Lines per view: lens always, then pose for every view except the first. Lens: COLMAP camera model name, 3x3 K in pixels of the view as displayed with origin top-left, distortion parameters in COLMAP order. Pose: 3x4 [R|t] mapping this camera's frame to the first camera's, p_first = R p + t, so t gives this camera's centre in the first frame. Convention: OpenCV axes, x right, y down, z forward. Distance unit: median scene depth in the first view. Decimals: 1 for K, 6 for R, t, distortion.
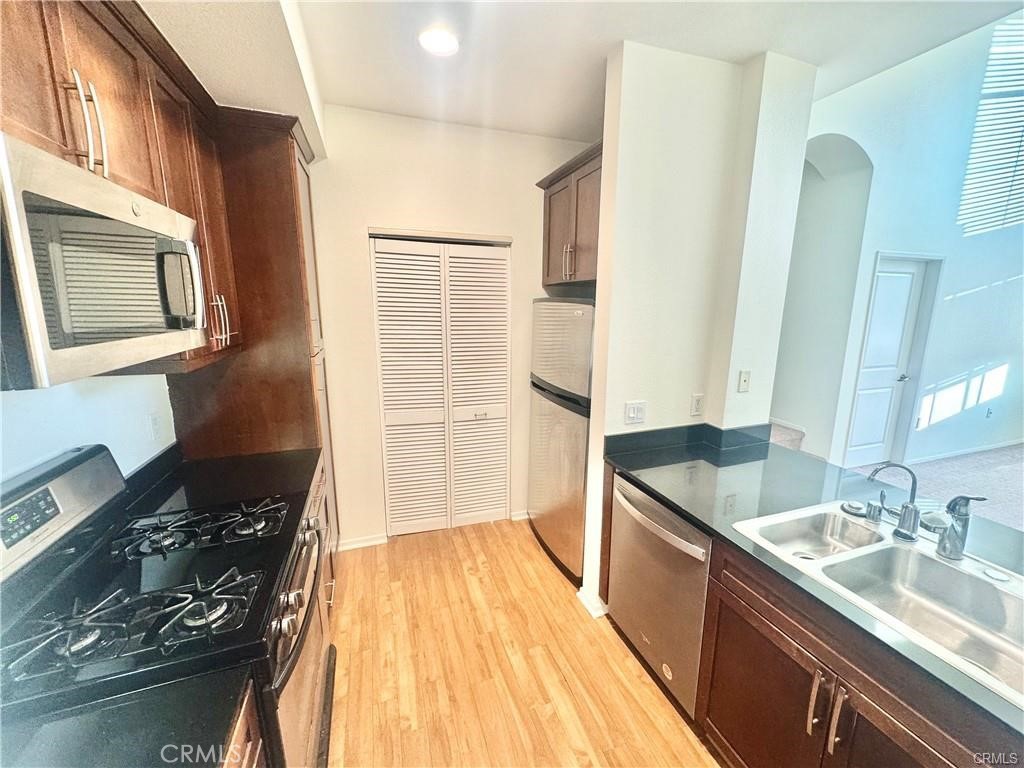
lens RADIAL K [[409.3, 0, 512.6], [0, 409.3, 382.8], [0, 0, 1]] dist [-0.000346, 0.000112]
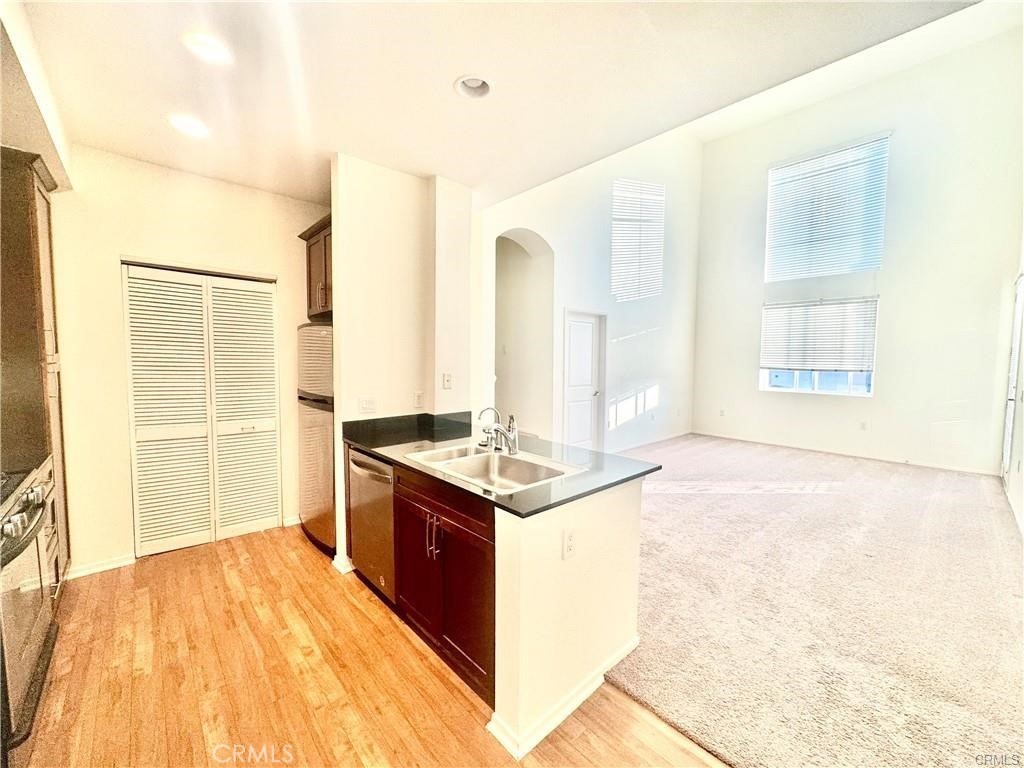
lens RADIAL K [[409.3, 0, 512.6], [0, 409.3, 382.8], [0, 0, 1]] dist [-0.000346, 0.000112]
pose [[0.918068, -0.019171, 0.395960, 0.181626], [0.069907, 0.991006, -0.114106, 0.168190], [-0.390211, 0.132438, 0.911151, -0.385019]]
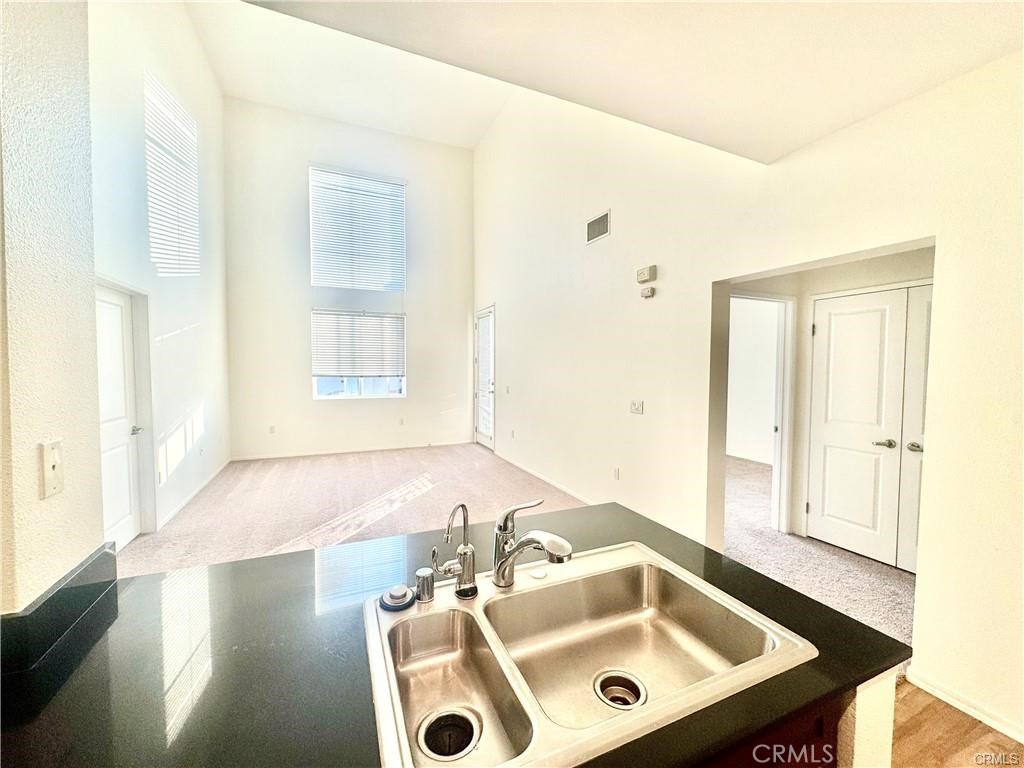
lens RADIAL K [[409.3, 0, 512.6], [0, 409.3, 382.8], [0, 0, 1]] dist [-0.000346, 0.000112]
pose [[-0.083178, -0.044720, 0.995531, 0.116598], [0.187507, 0.980447, 0.059709, -0.022821], [-0.978735, 0.191636, -0.073166, 0.513194]]
